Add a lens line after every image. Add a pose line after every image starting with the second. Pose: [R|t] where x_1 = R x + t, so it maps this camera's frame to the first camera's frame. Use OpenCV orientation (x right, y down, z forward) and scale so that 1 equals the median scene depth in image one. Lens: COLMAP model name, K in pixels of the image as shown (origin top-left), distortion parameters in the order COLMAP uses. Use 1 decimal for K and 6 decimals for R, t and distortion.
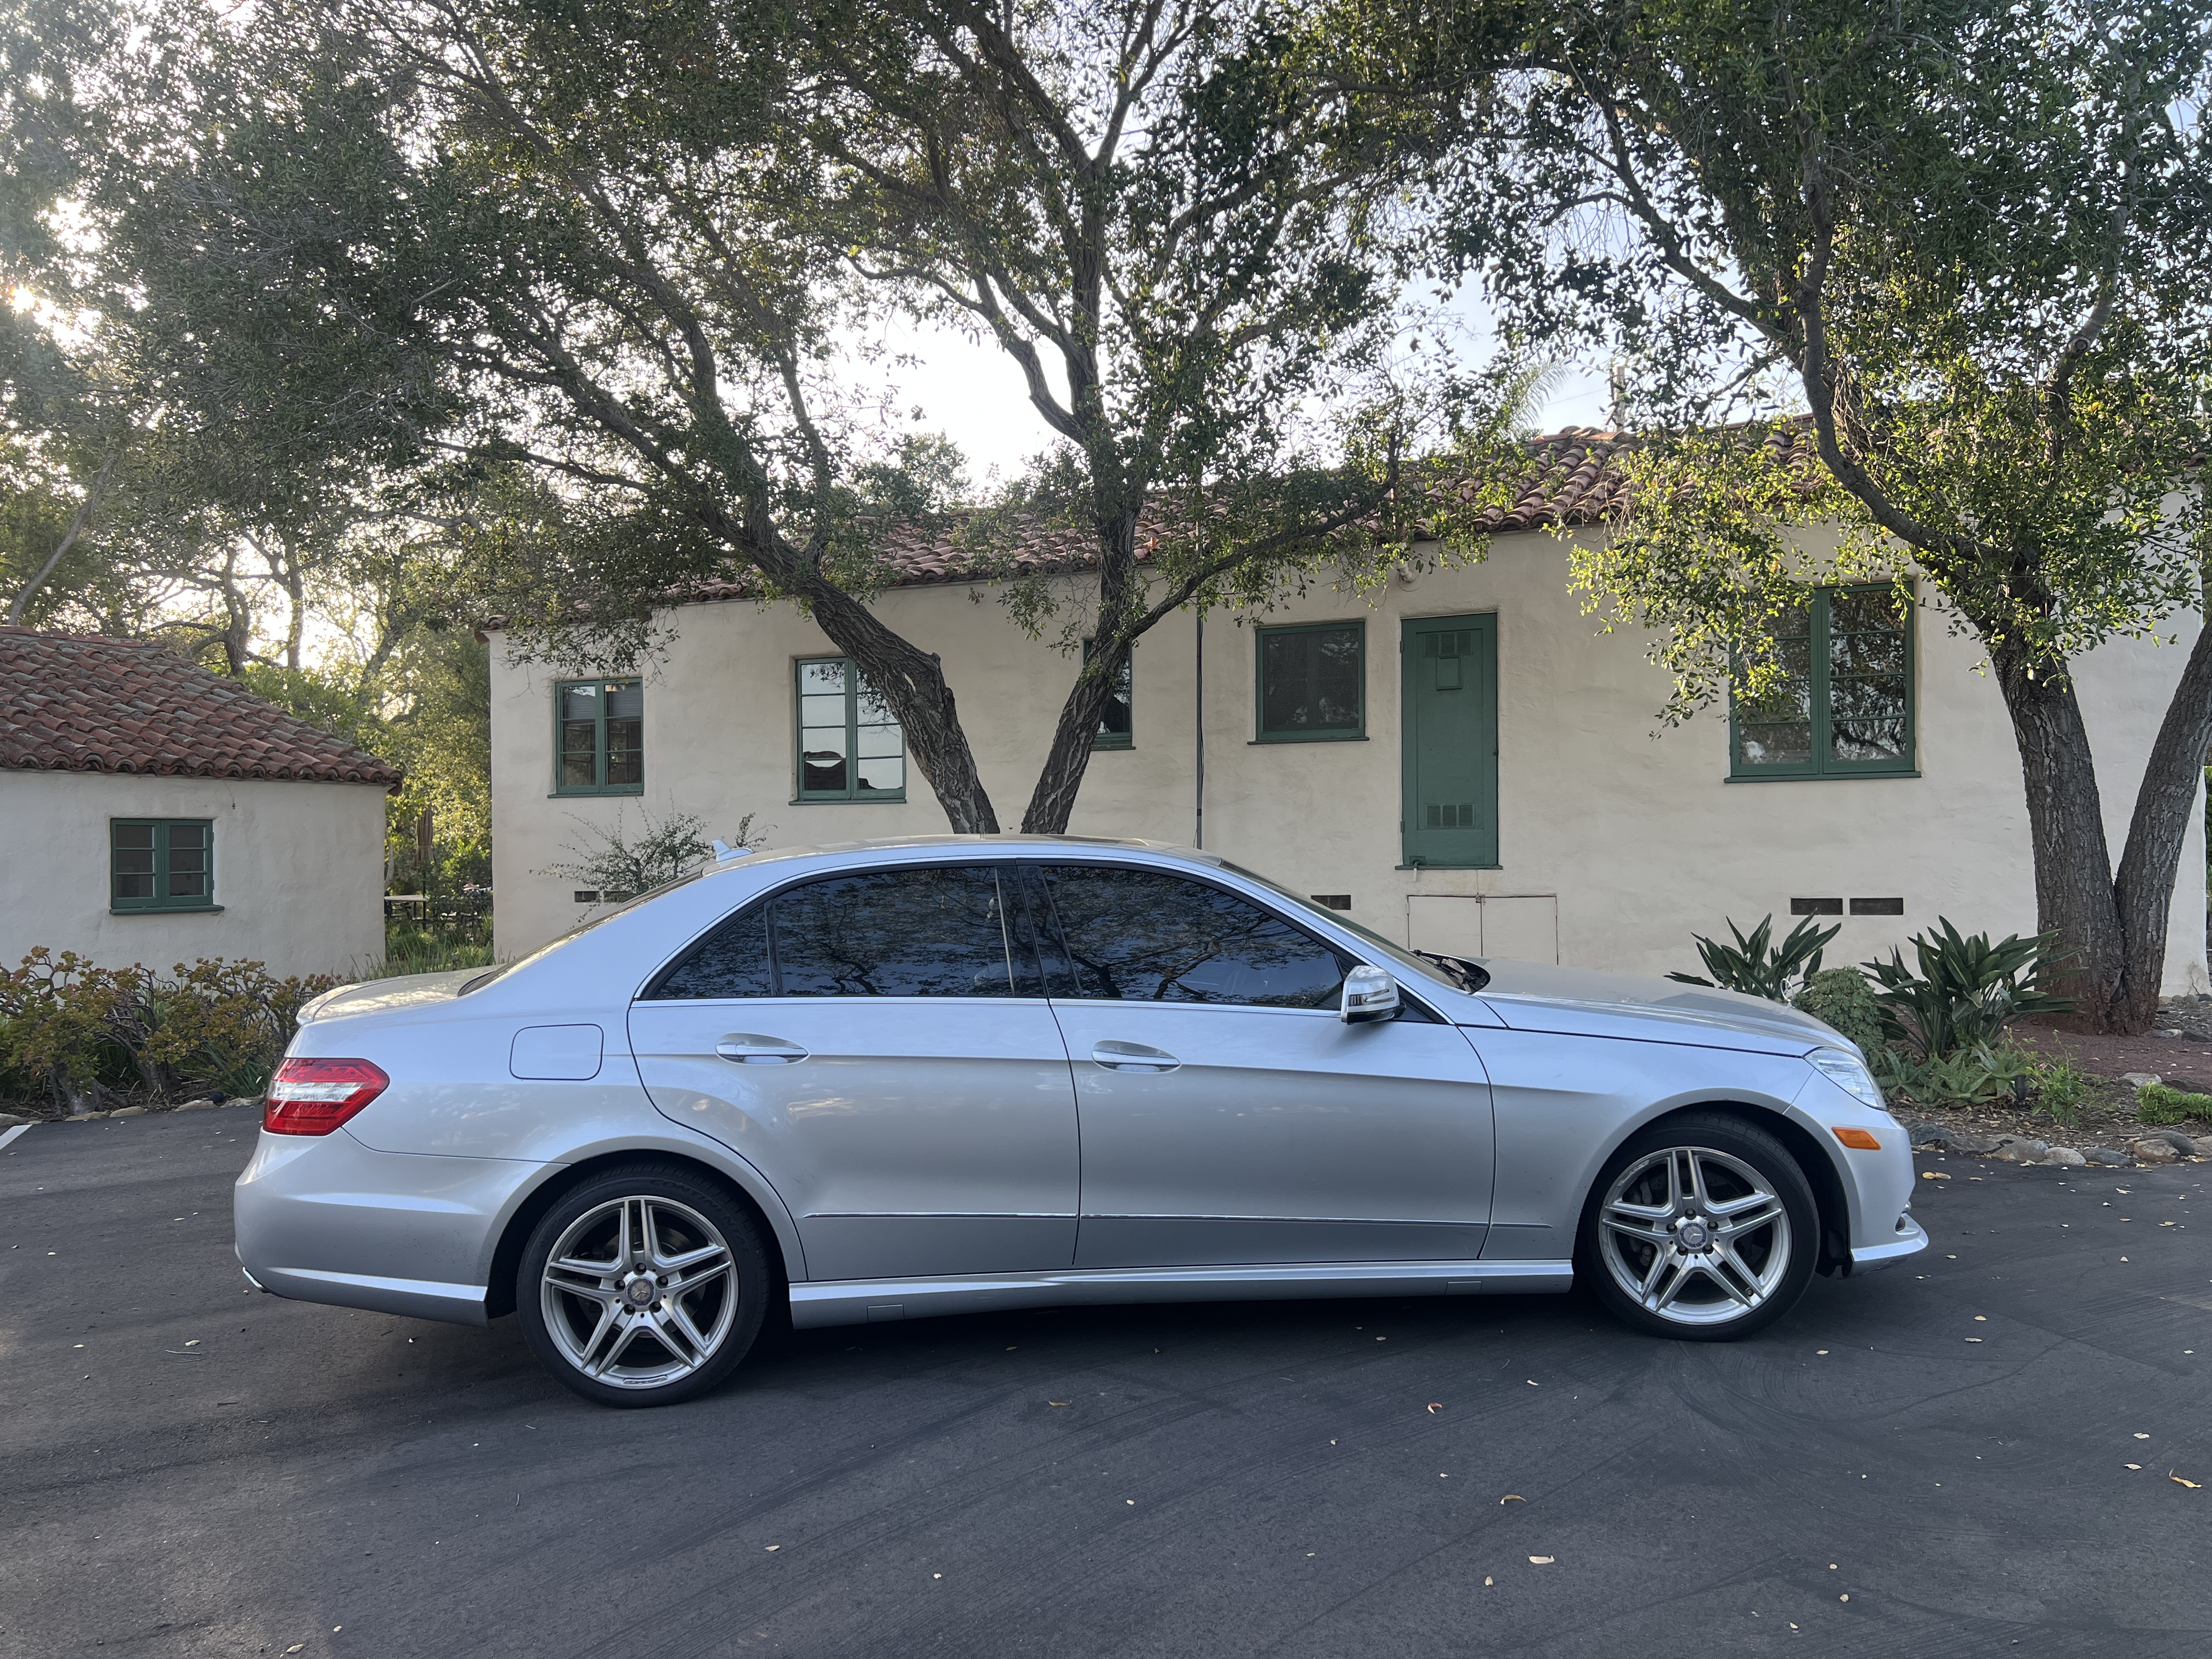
lens RADIAL K [[1723.3, 0, 1114.0], [0, 1723.3, 821.2], [0, 0, 1]] dist [0.007640, -0.003364]
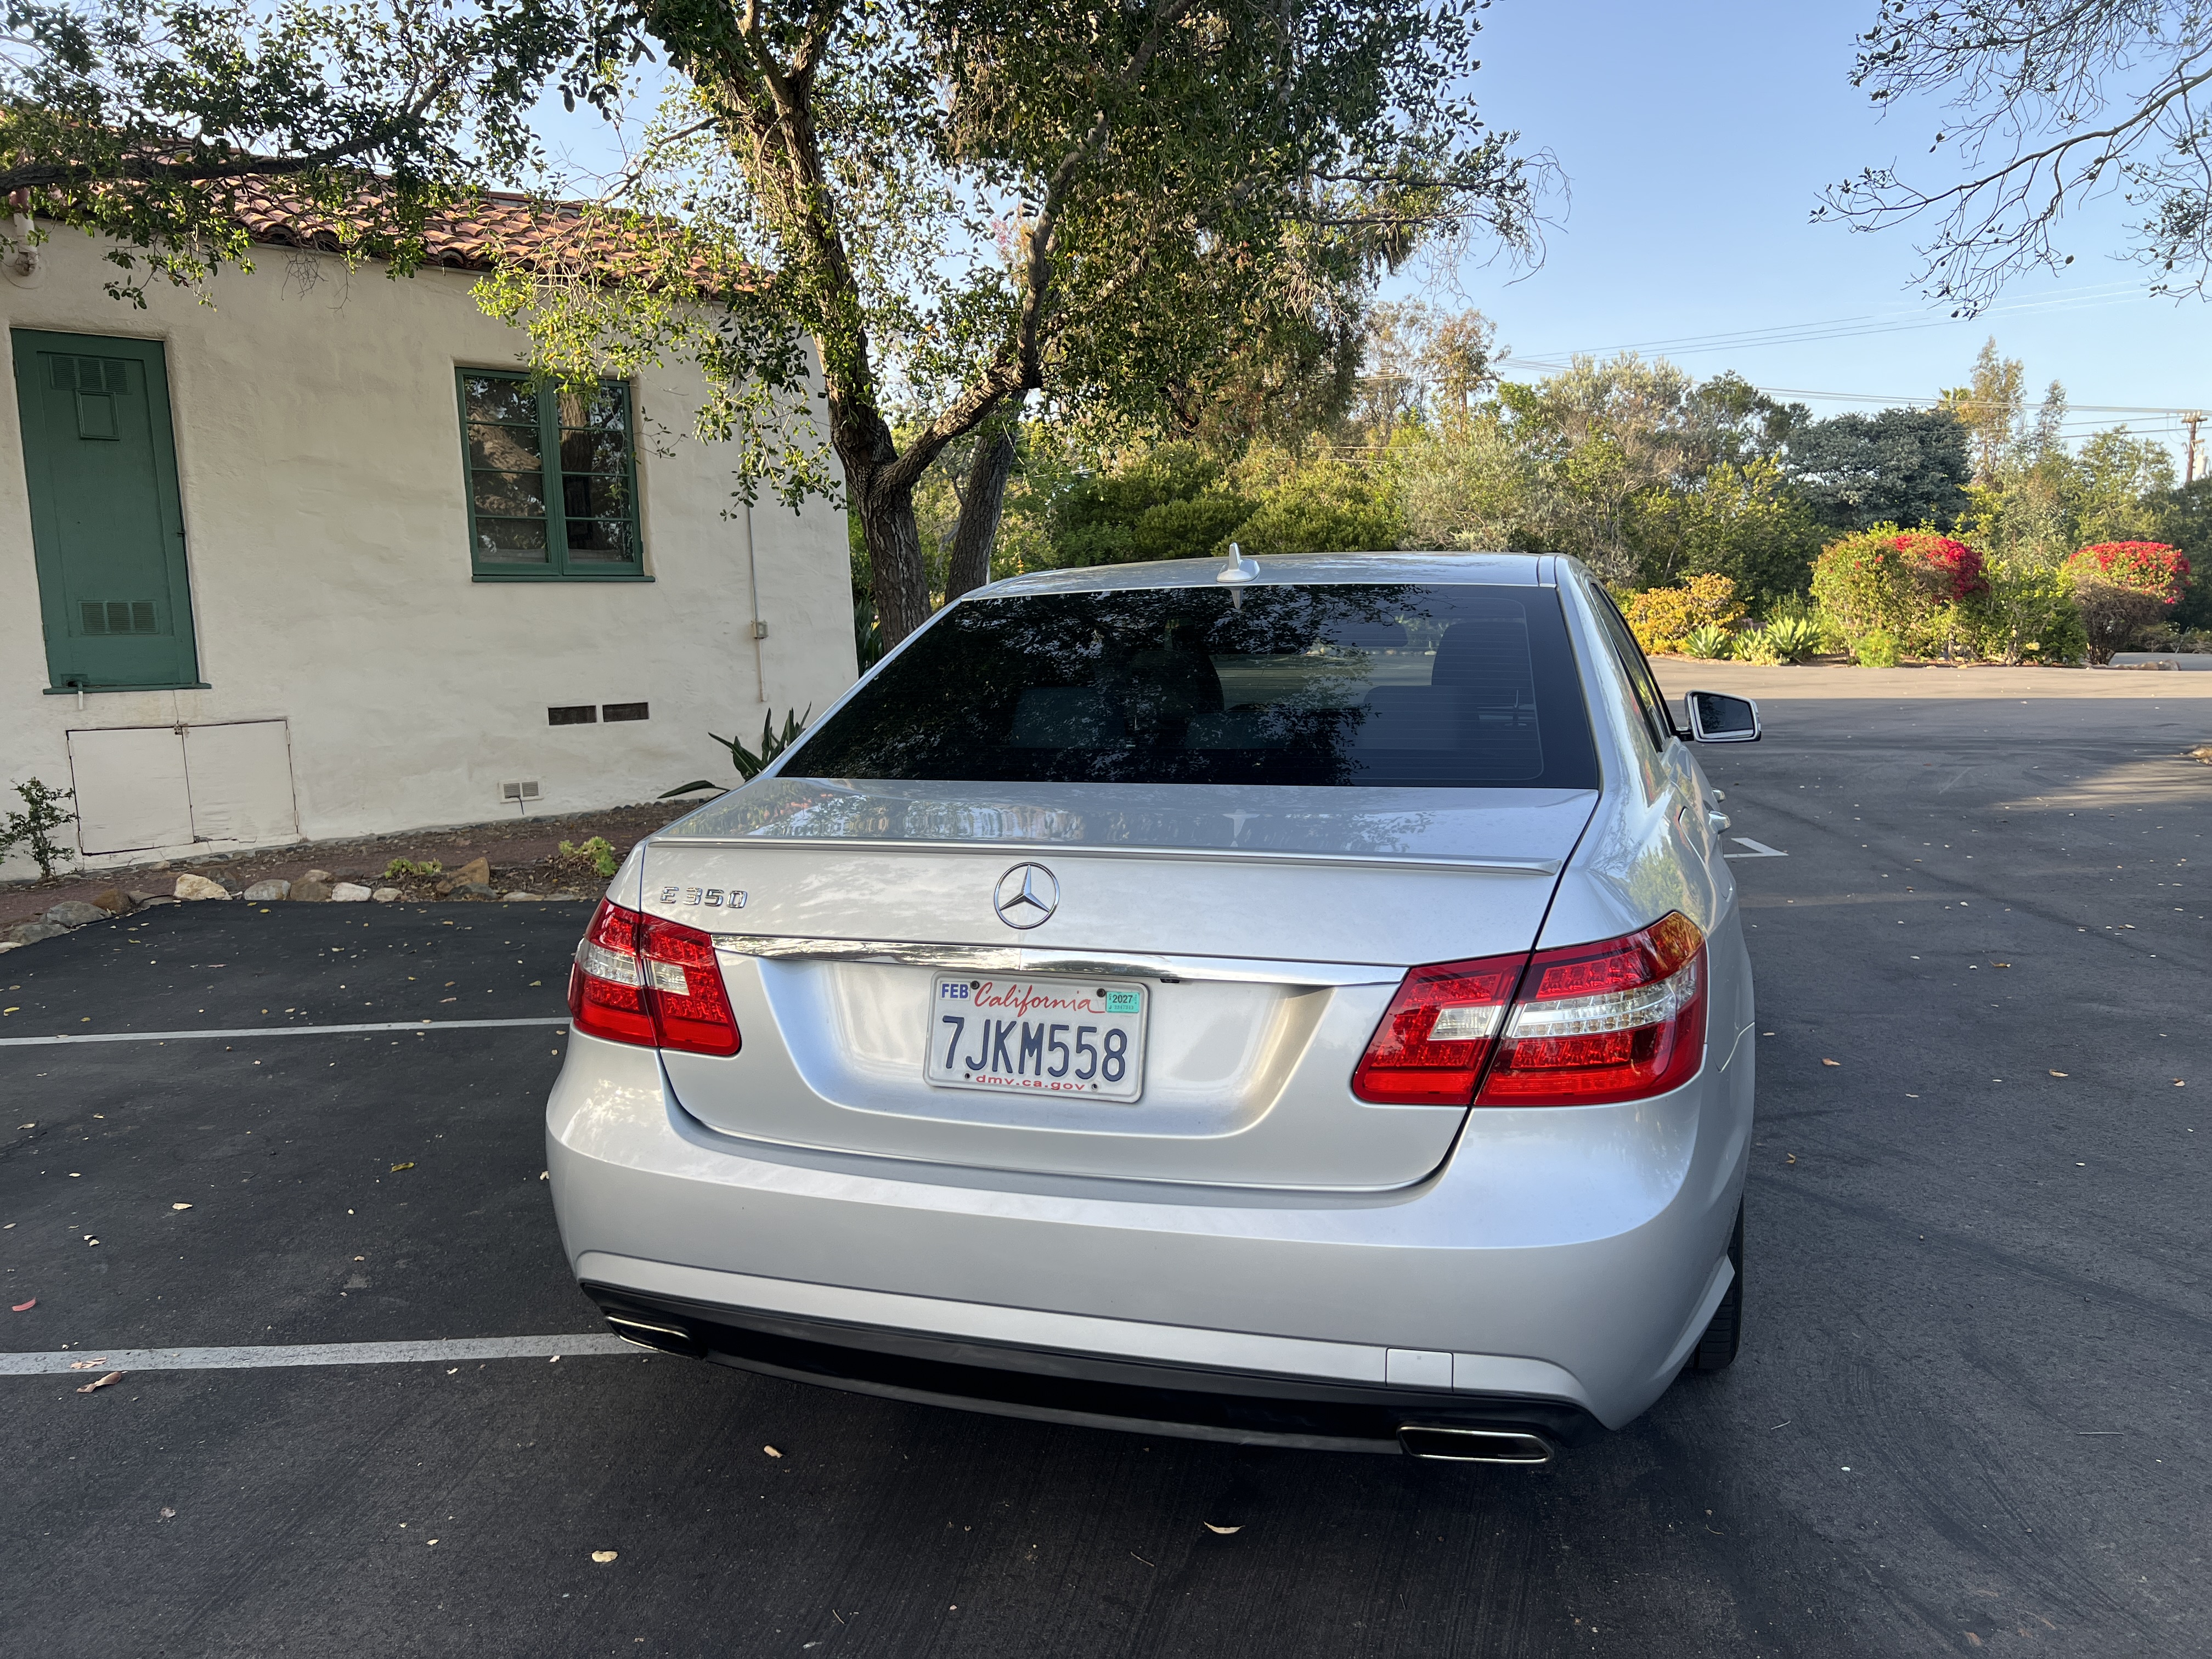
lens RADIAL K [[1723.3, 0, 1112.1], [0, 1723.3, 837.7], [0, 0, 1]] dist [0.007640, -0.003364]
pose [[0.356384, -0.101743, 0.928784, -0.363540], [0.018360, 0.994624, 0.101910, 0.024183], [-0.934159, -0.019266, 0.356336, 0.369033]]
